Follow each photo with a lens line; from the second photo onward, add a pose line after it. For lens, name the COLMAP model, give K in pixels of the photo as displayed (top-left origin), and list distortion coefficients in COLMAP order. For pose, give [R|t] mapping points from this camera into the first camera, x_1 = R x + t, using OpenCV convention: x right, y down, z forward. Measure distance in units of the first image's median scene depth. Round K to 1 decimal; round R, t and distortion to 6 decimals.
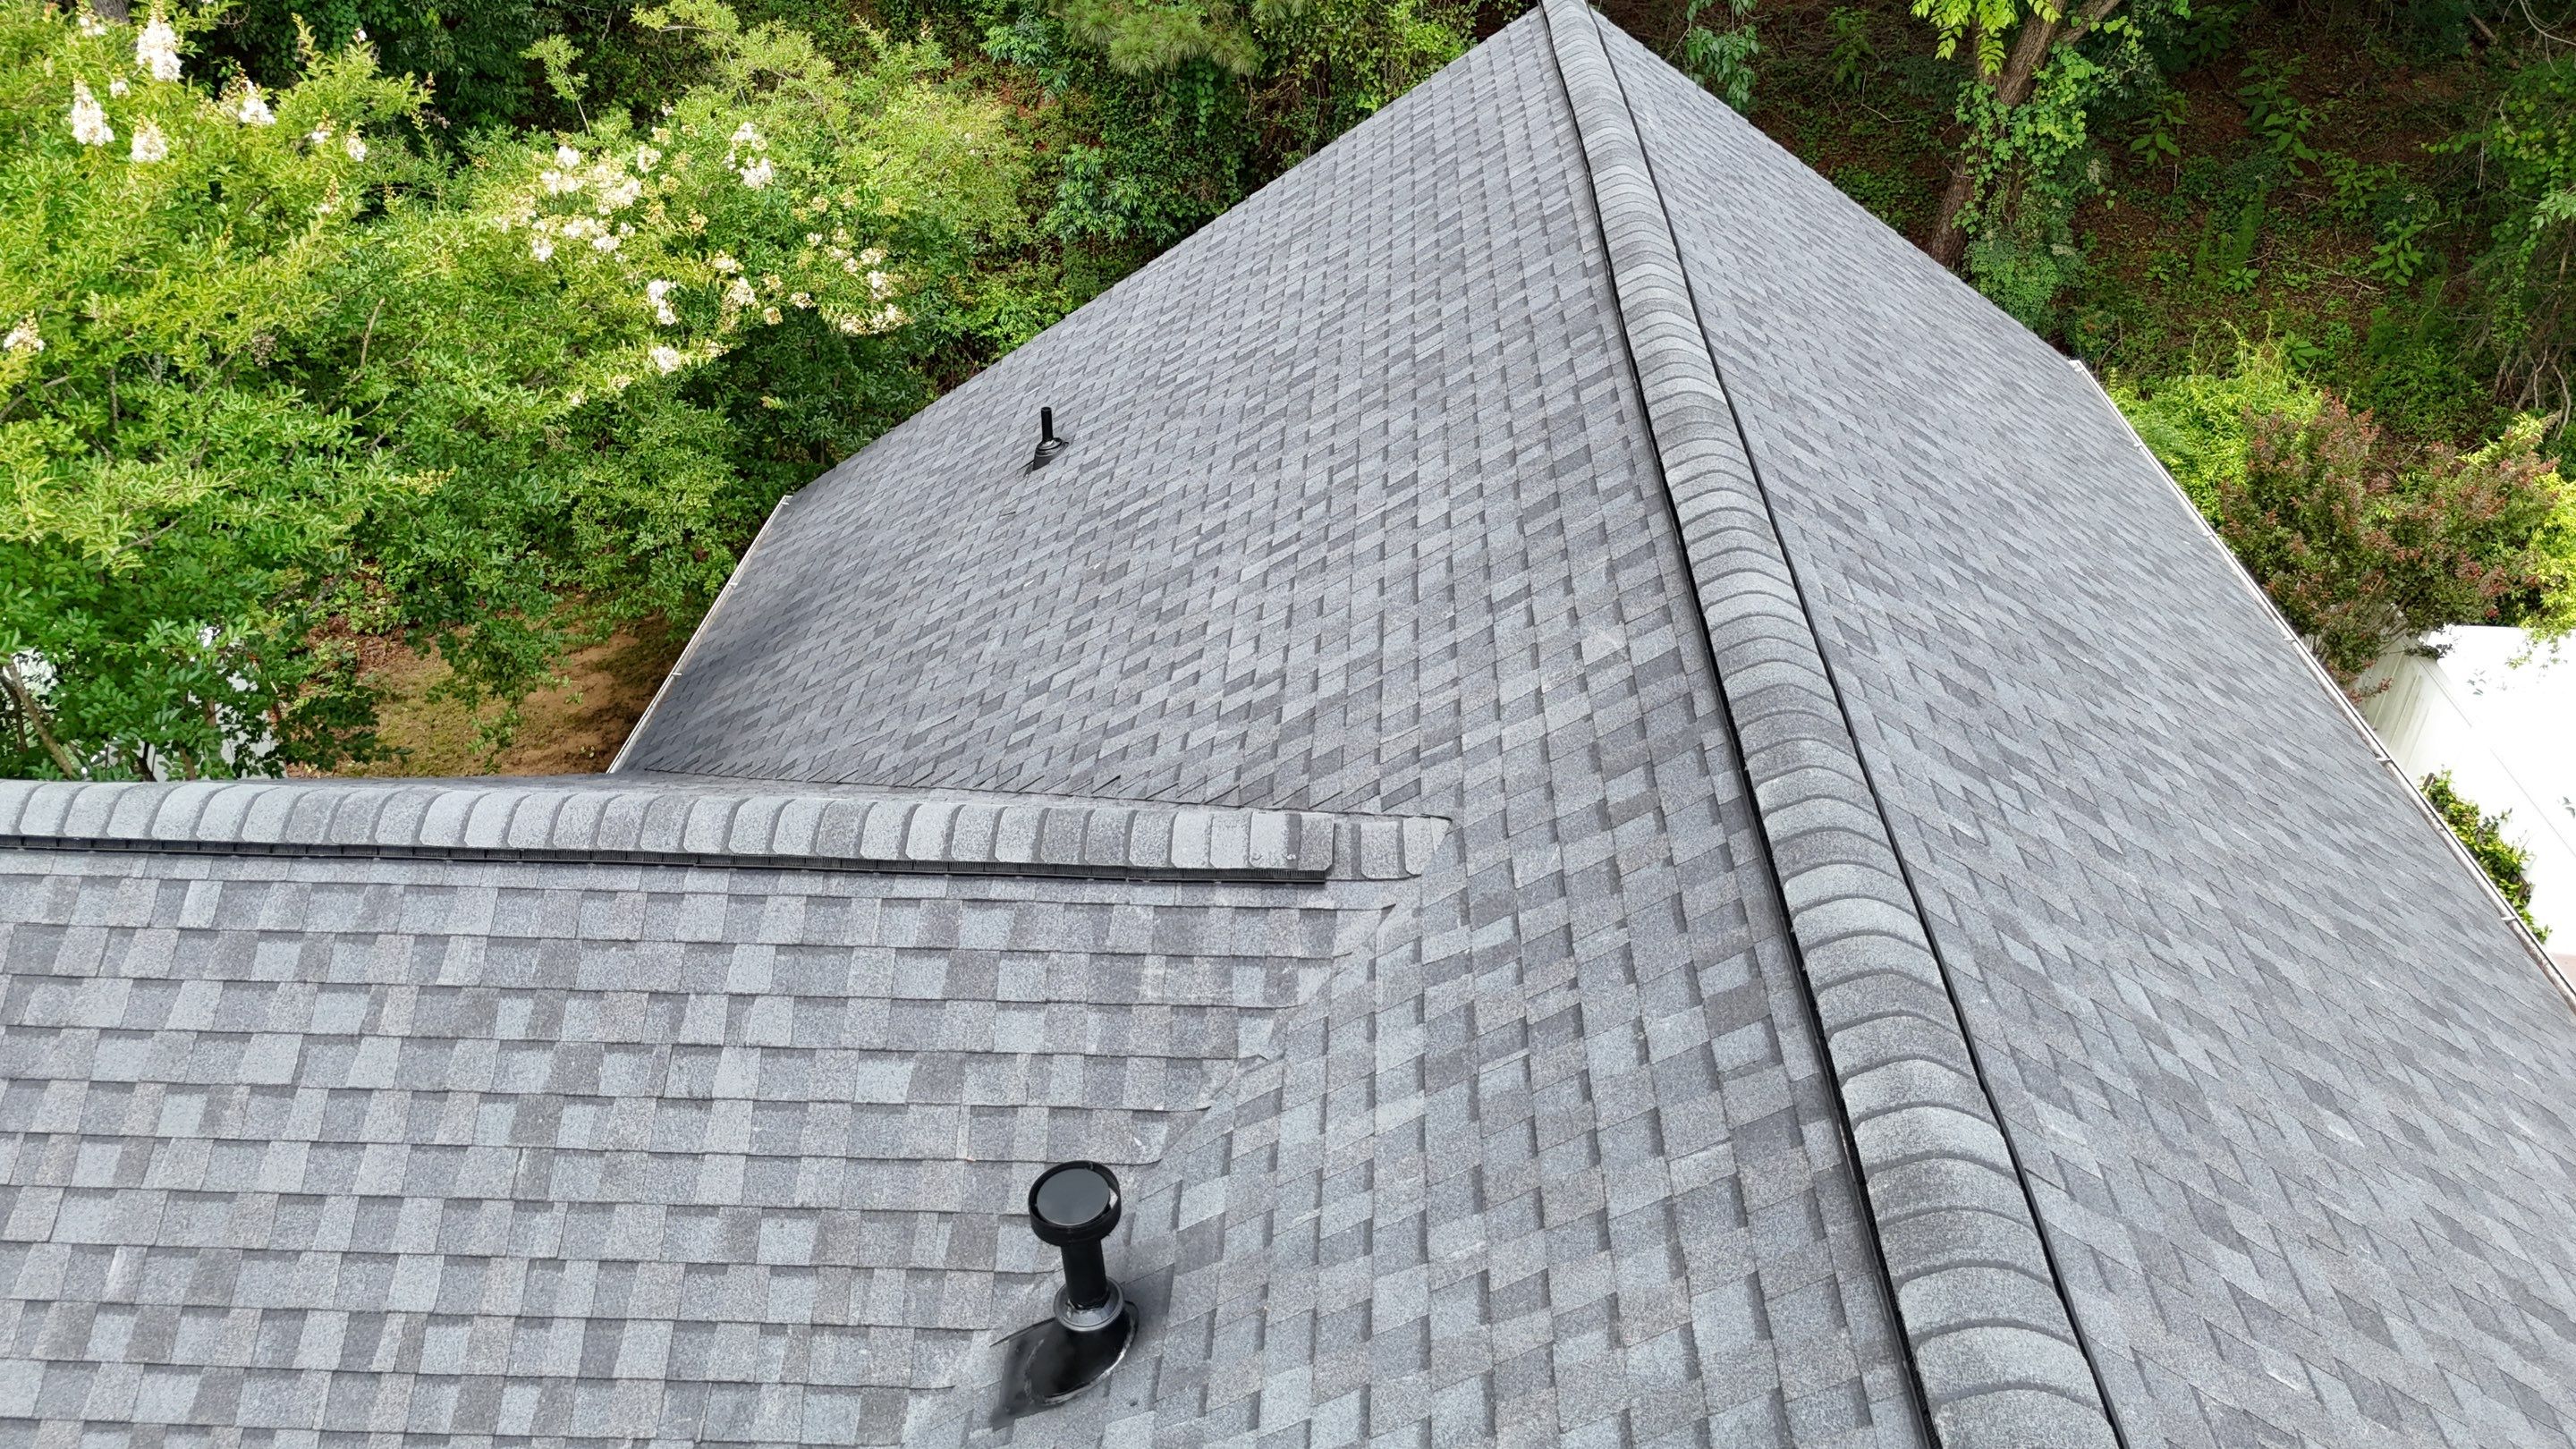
lens RADIAL K [[2016.0, 0, 1288.0], [0, 2016.0, 724.5], [0, 0, 1]] dist [0.095095, -0.100880]
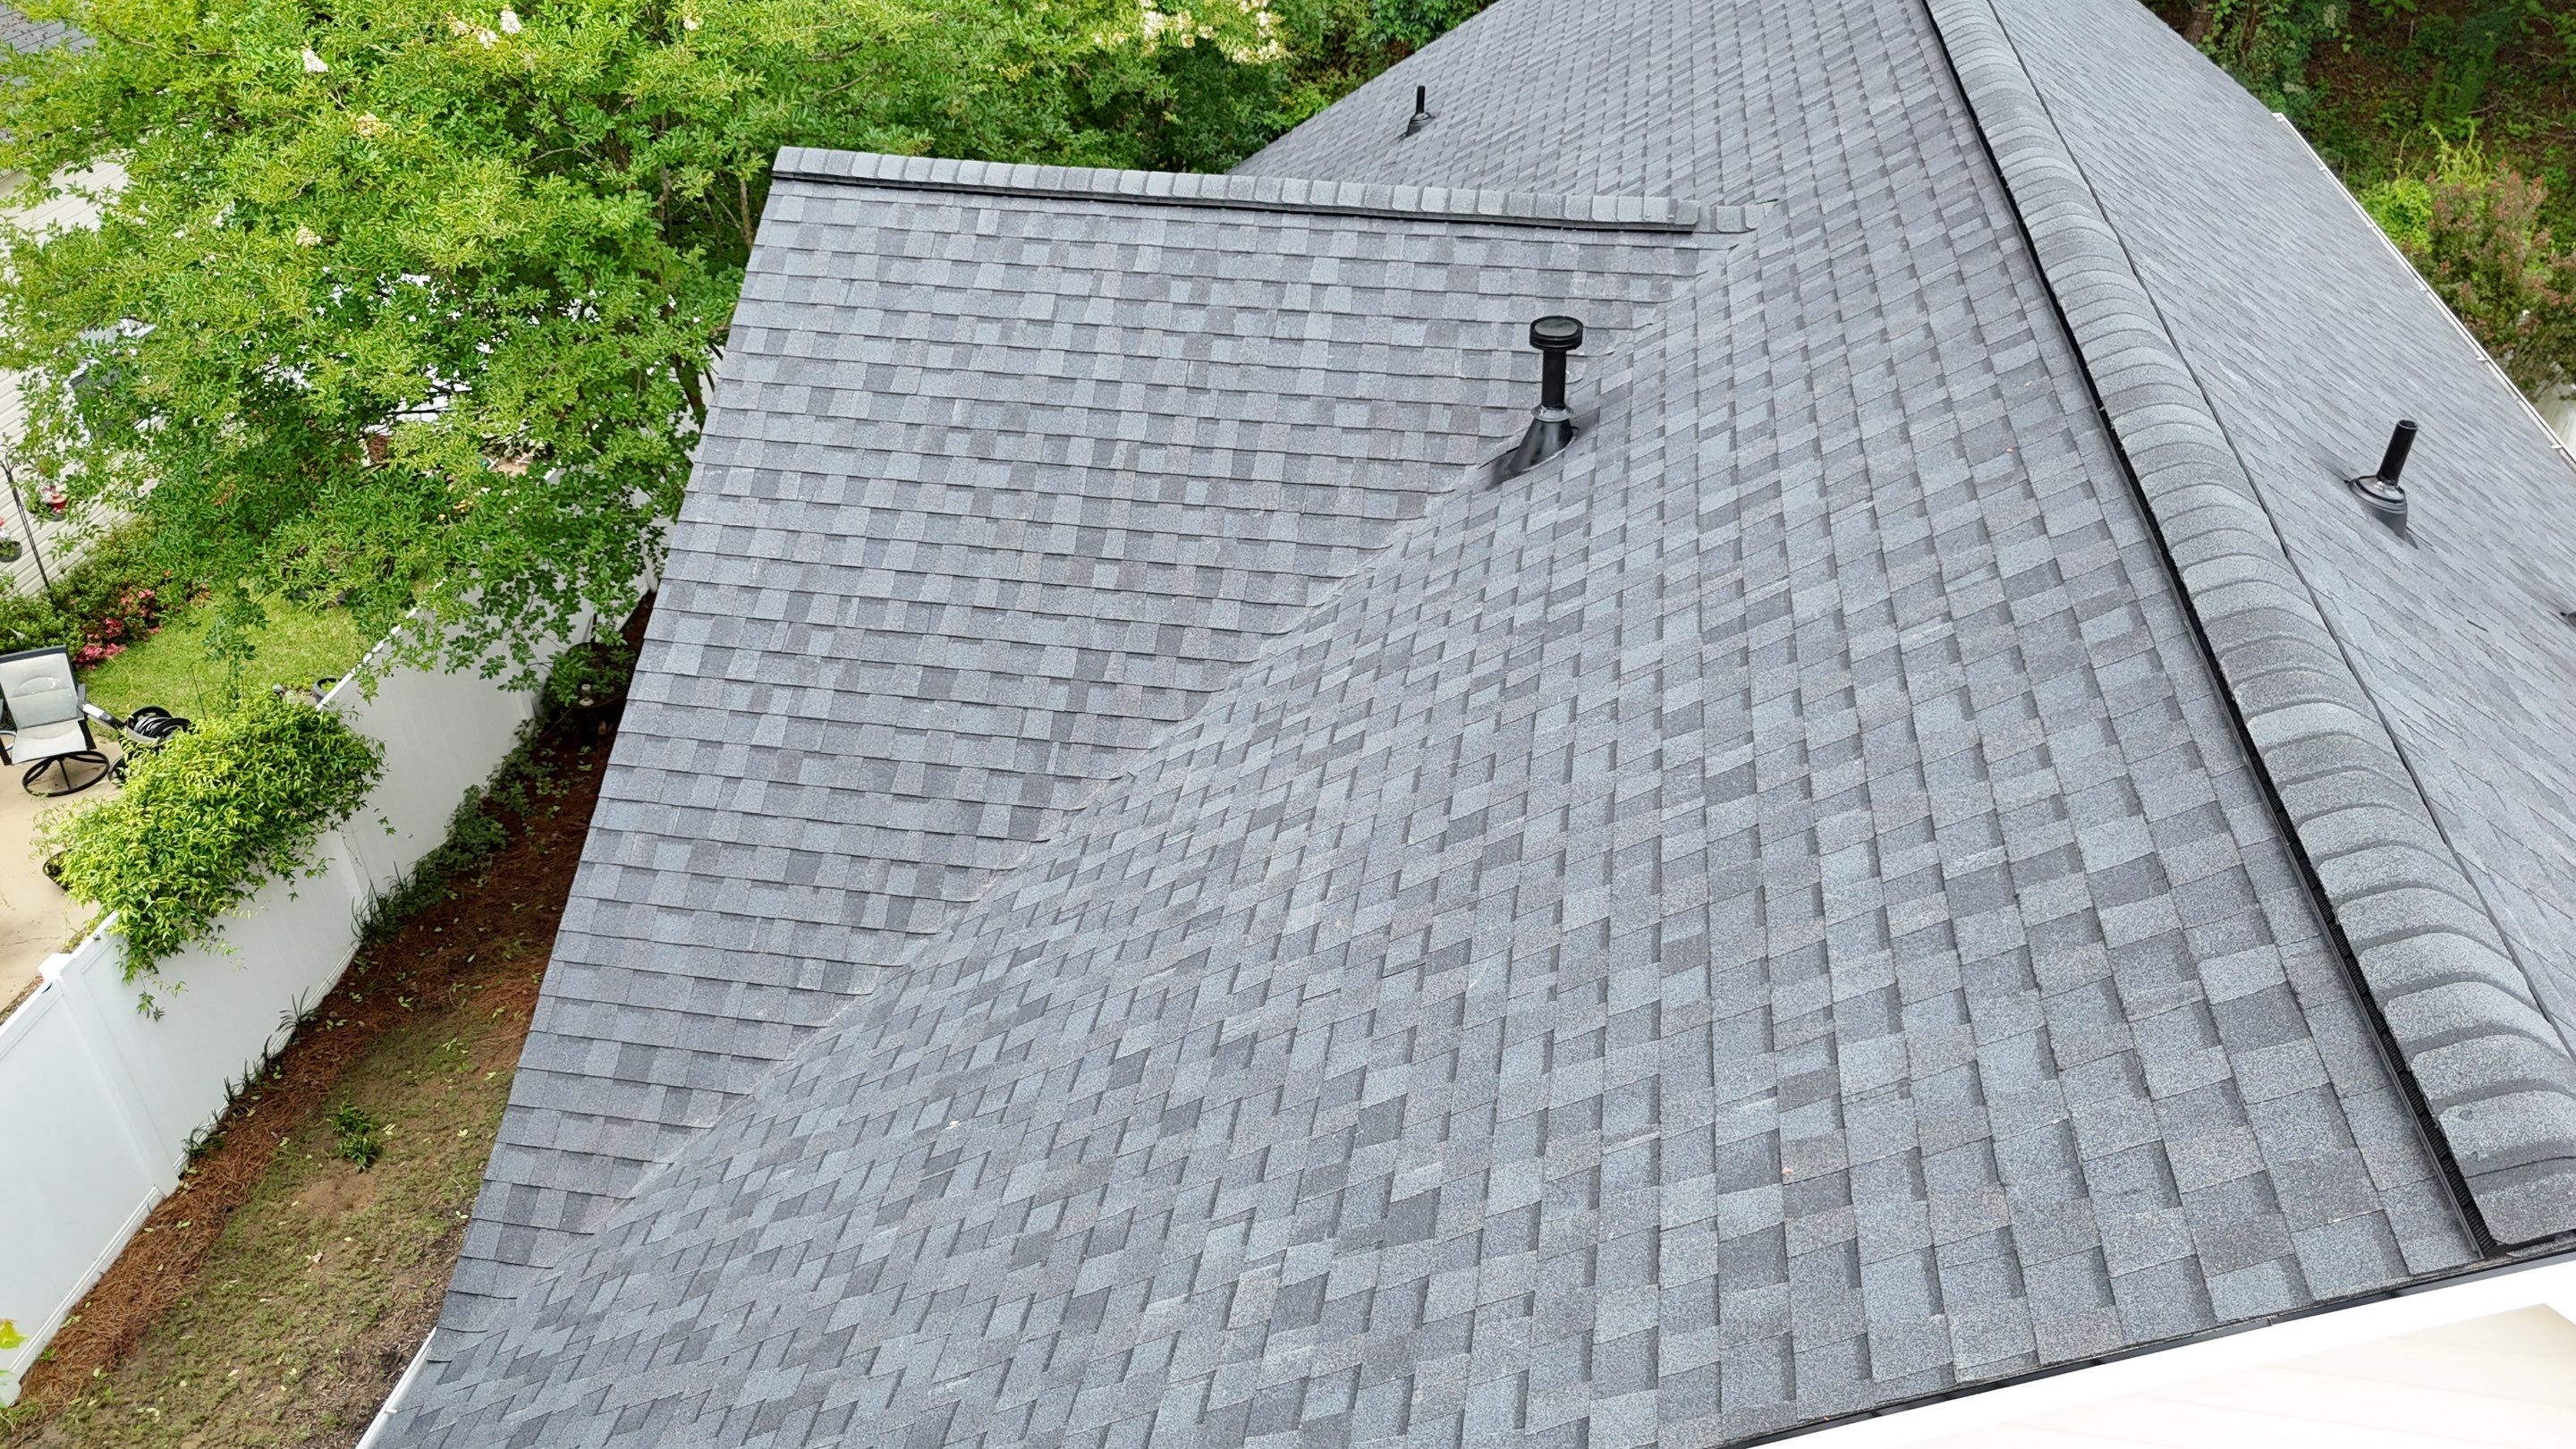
lens RADIAL K [[2016.0, 0, 1288.0], [0, 2016.0, 724.5], [0, 0, 1]] dist [0.095095, -0.100880]
pose [[0.993777, 0.063768, -0.091326, -0.124455], [-0.061027, 0.997607, 0.032502, 0.427288], [0.093180, -0.026726, 0.995290, -0.600711]]
